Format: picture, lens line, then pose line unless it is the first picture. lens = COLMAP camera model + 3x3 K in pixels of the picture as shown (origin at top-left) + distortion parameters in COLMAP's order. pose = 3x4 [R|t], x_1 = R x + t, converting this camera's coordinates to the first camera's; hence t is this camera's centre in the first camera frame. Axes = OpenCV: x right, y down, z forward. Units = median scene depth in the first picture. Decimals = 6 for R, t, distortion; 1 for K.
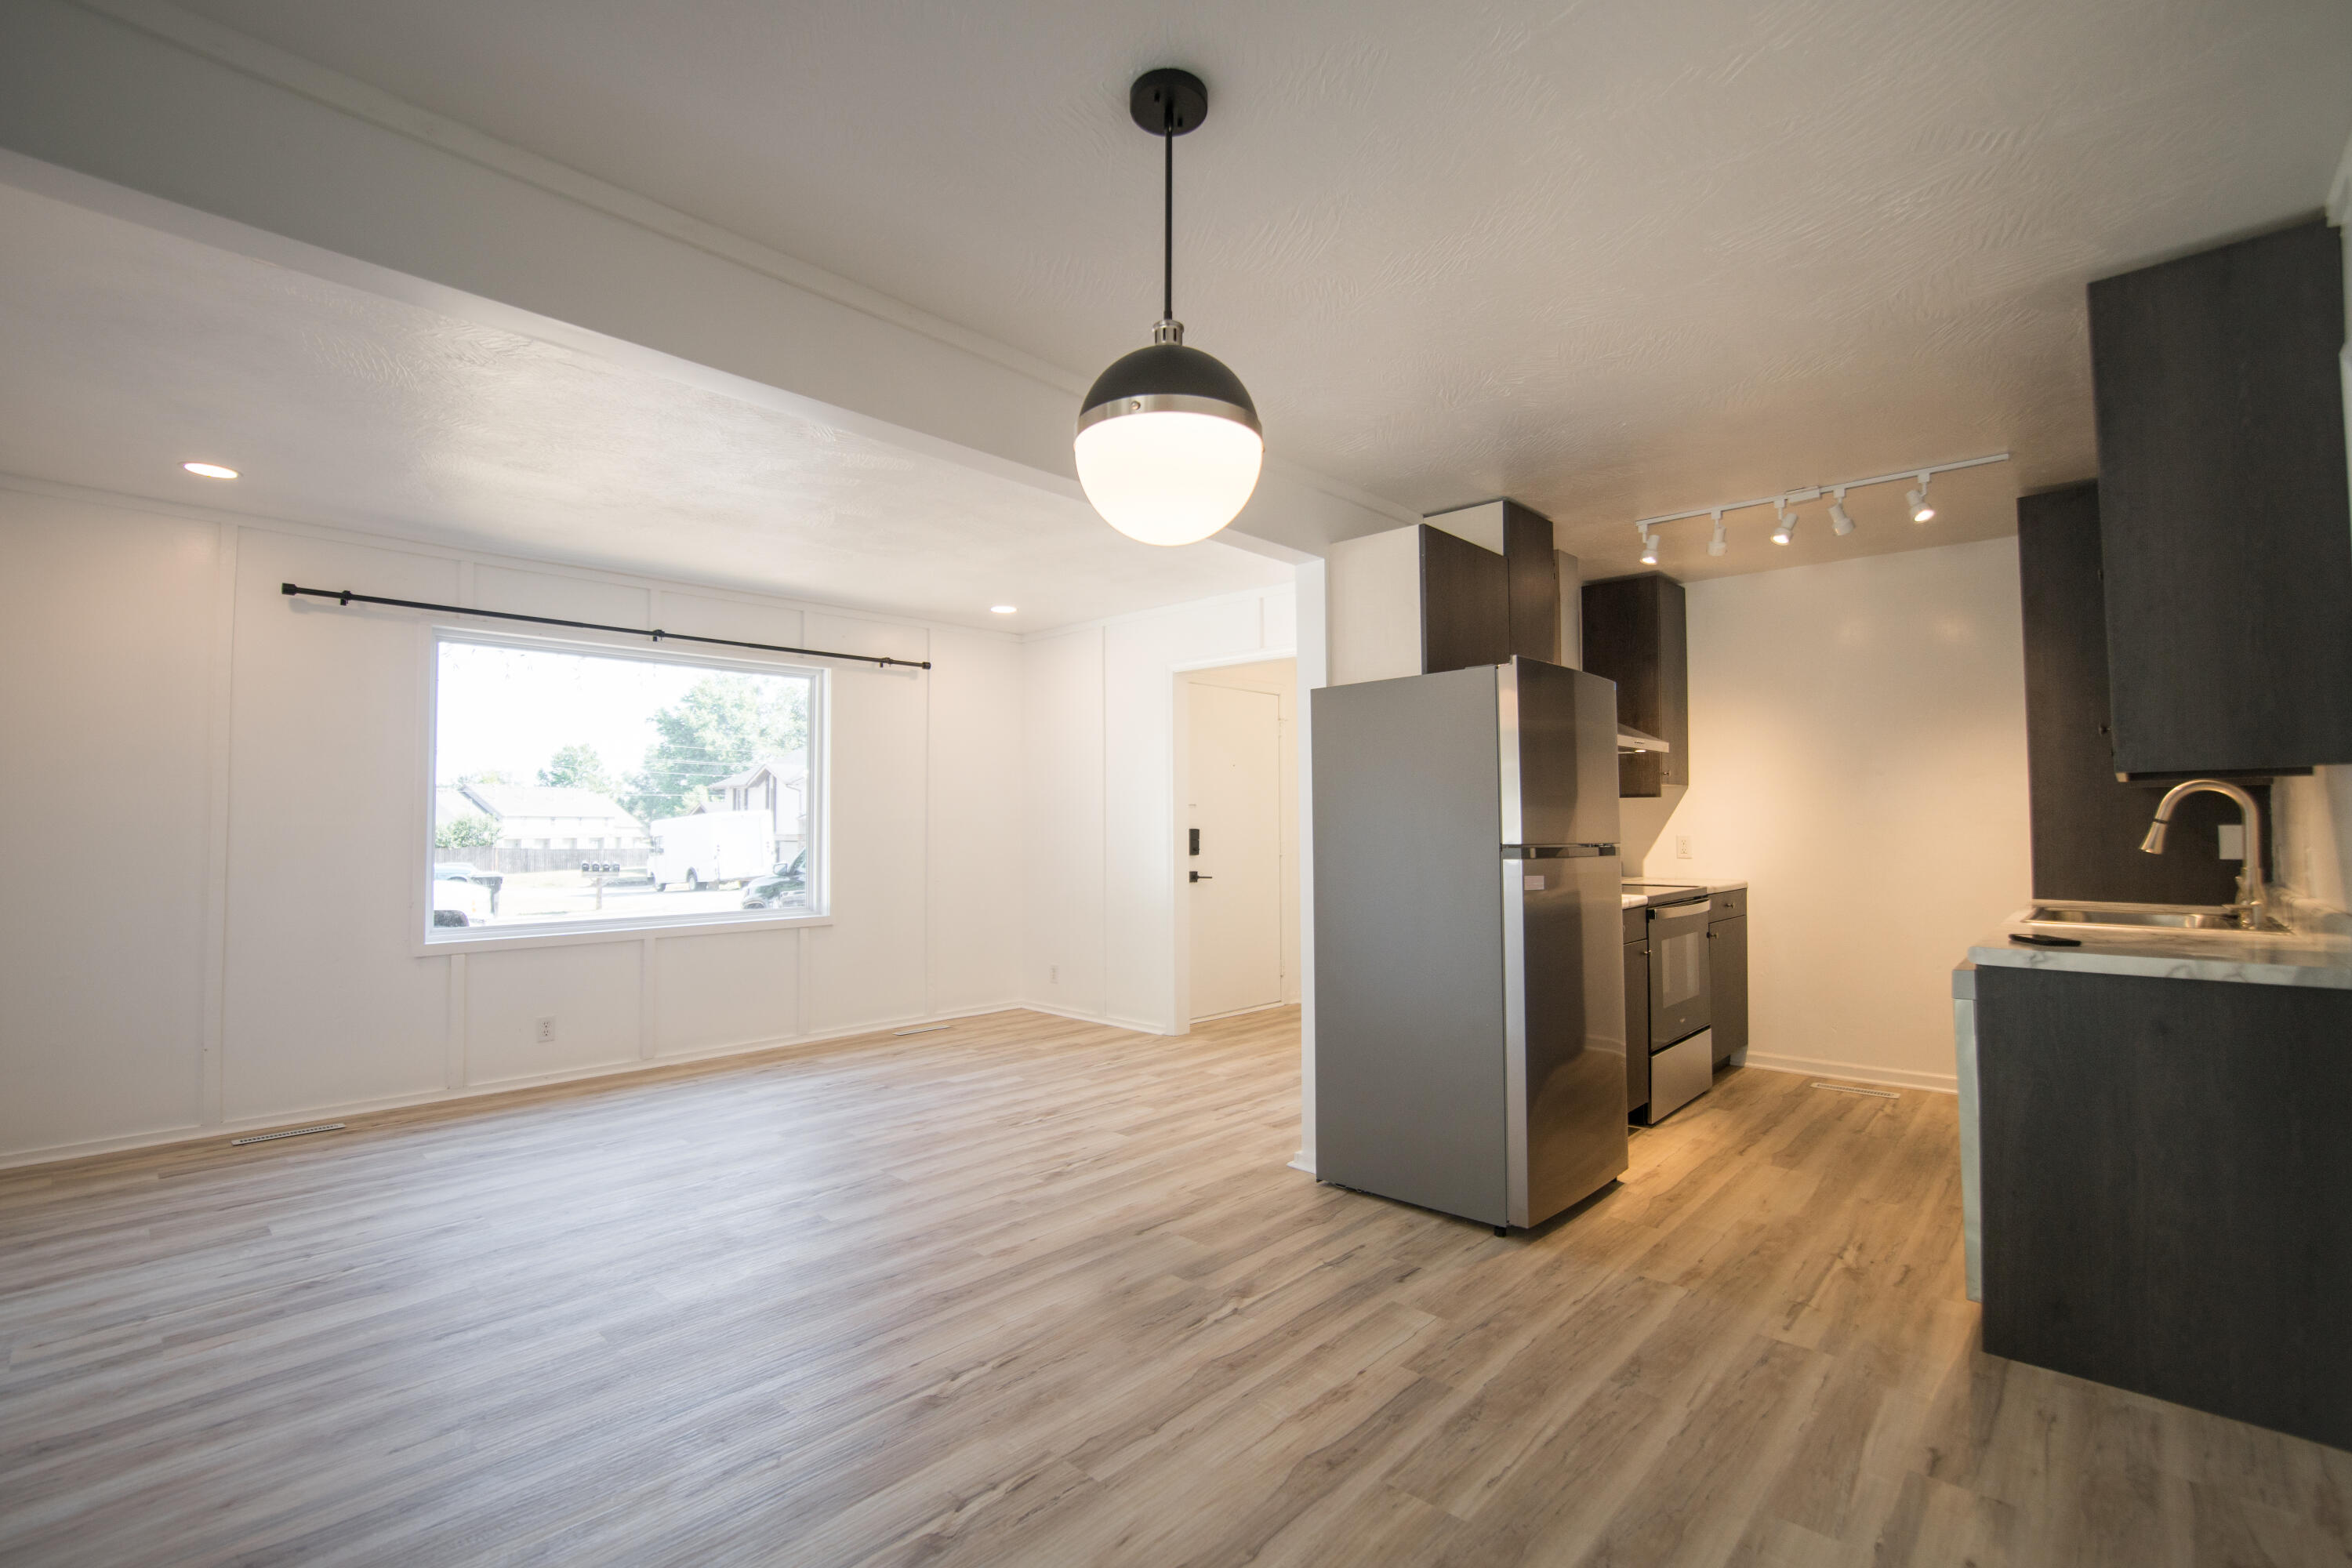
lens RADIAL K [[1065.8, 0, 1167.4], [0, 1065.8, 783.0], [0, 0, 1]] dist [-0.028426, 0.001120]
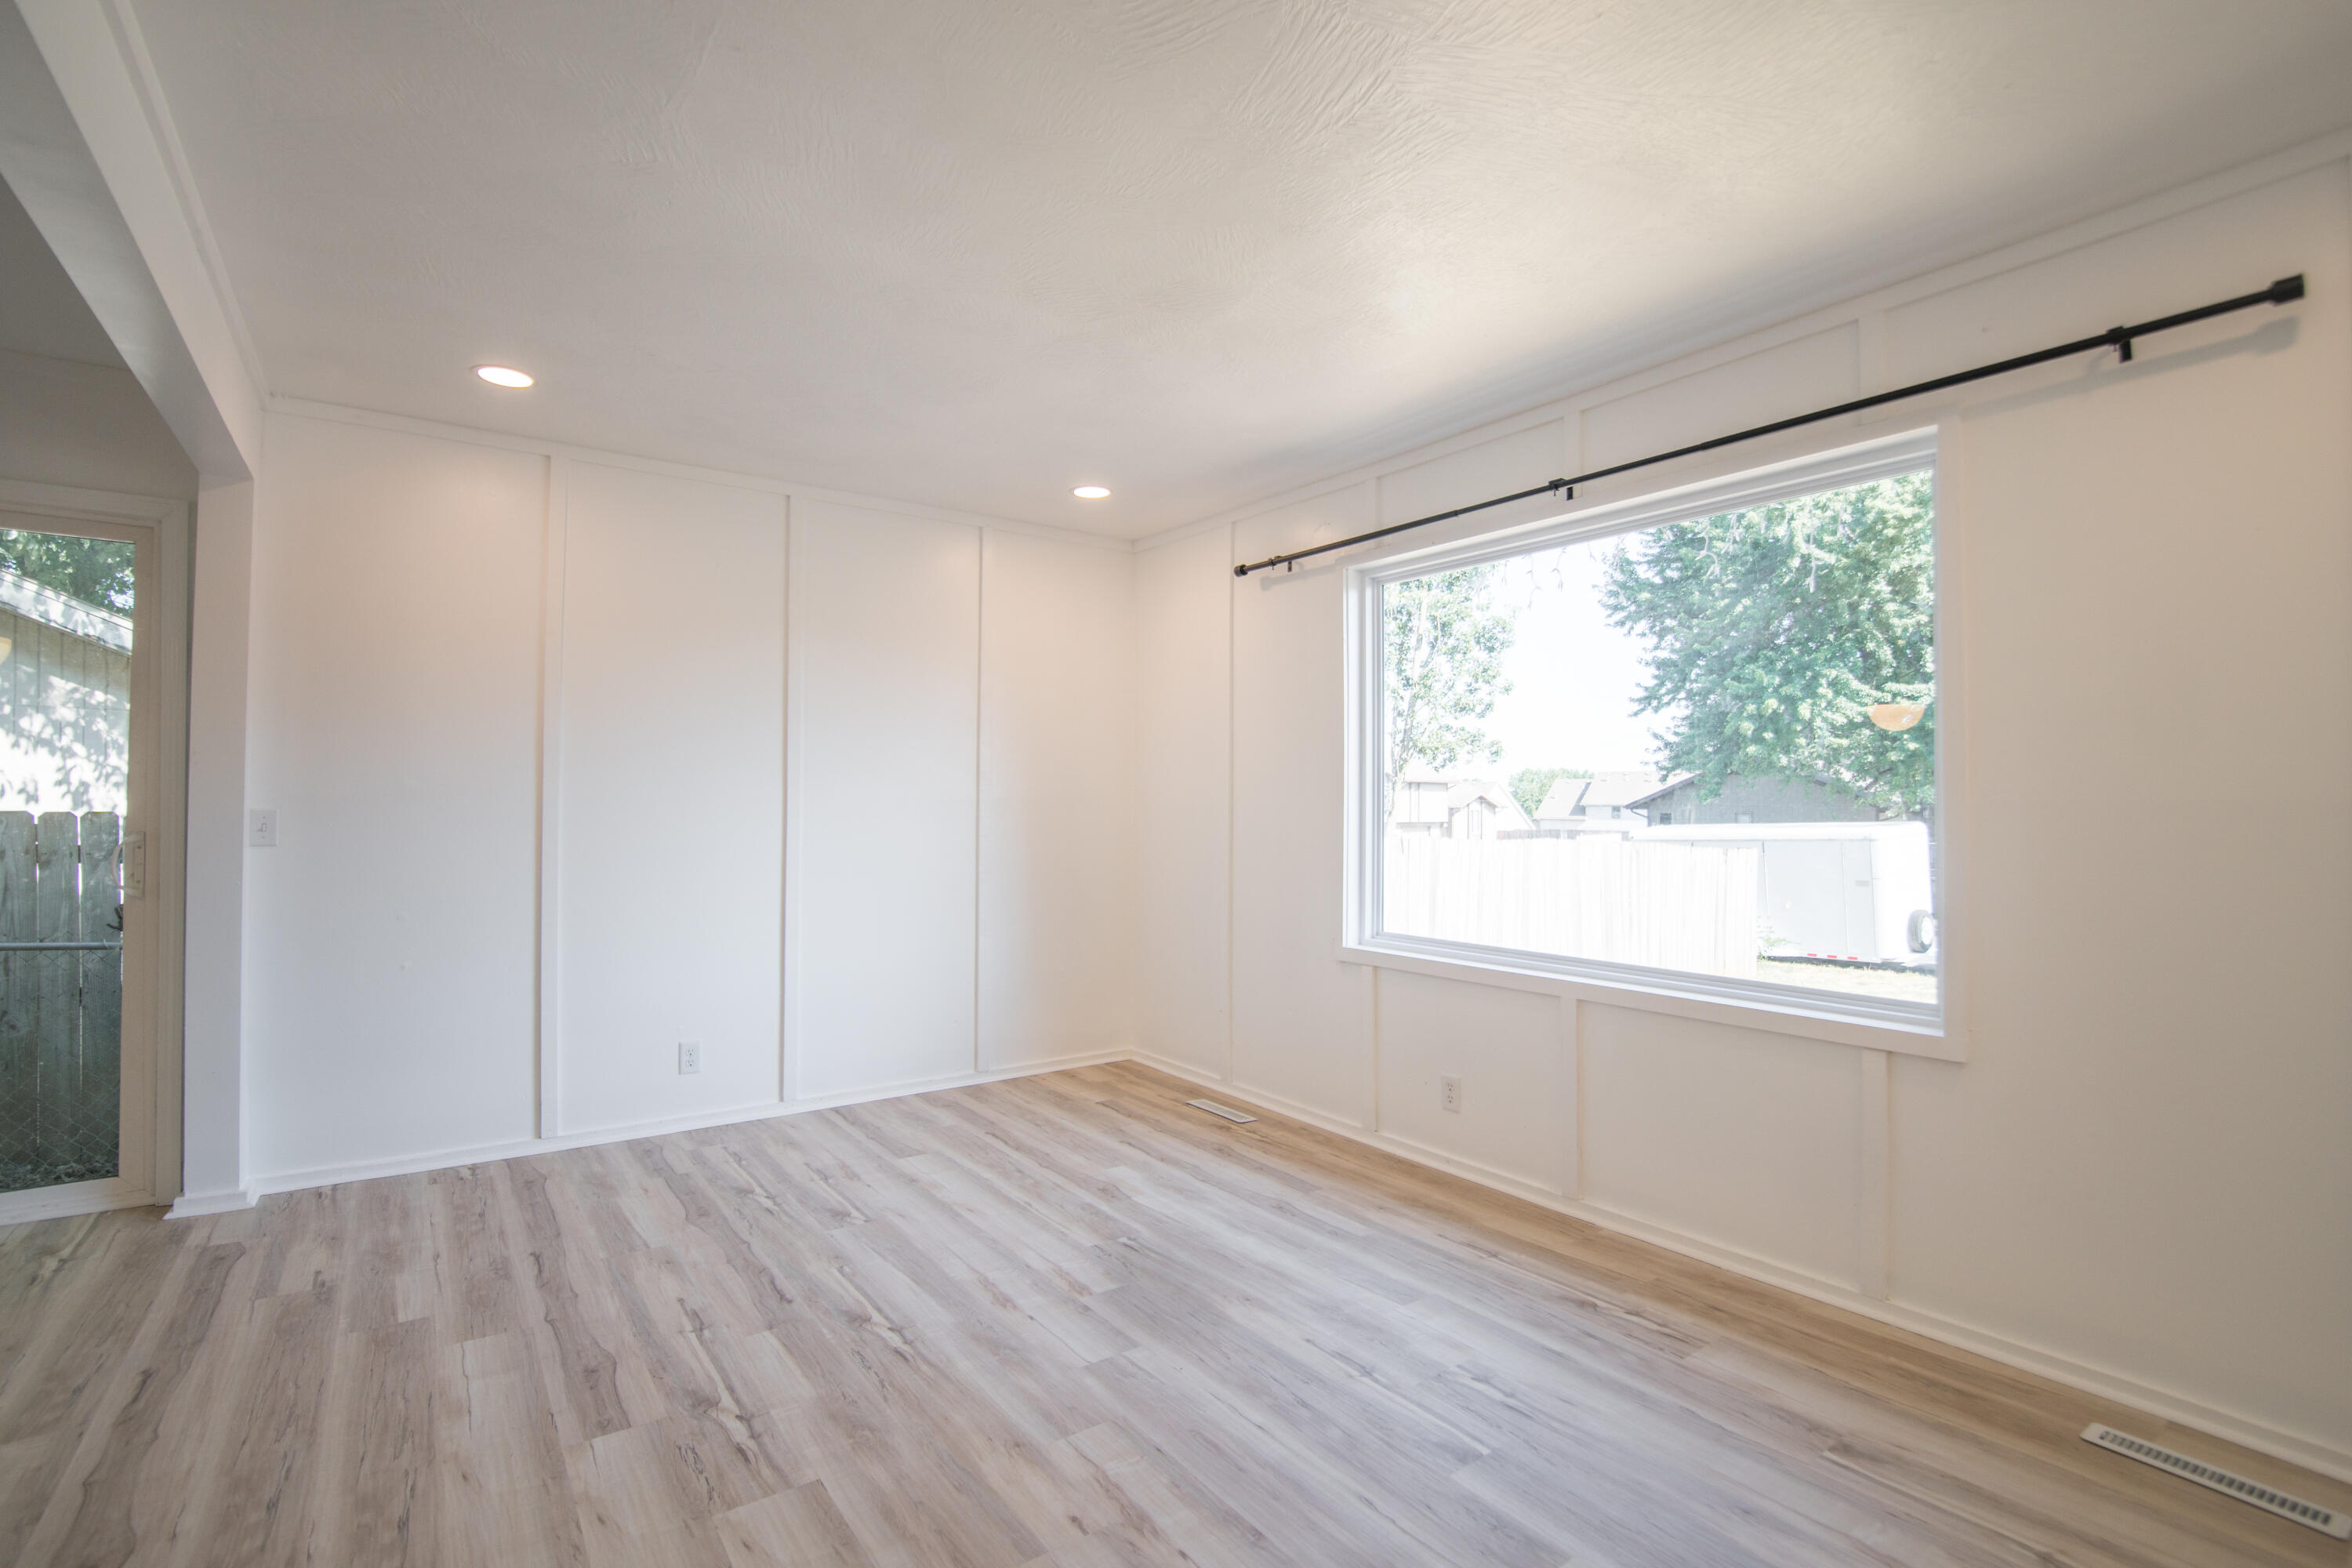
lens RADIAL K [[1065.8, 0, 1182.2], [0, 1065.8, 789.7], [0, 0, 1]] dist [-0.028426, 0.001120]
pose [[-0.173516, -0.013845, -0.984734, 0.160333], [0.025761, 0.999495, -0.018592, 0.040432], [0.984494, -0.028594, -0.173071, 1.033004]]
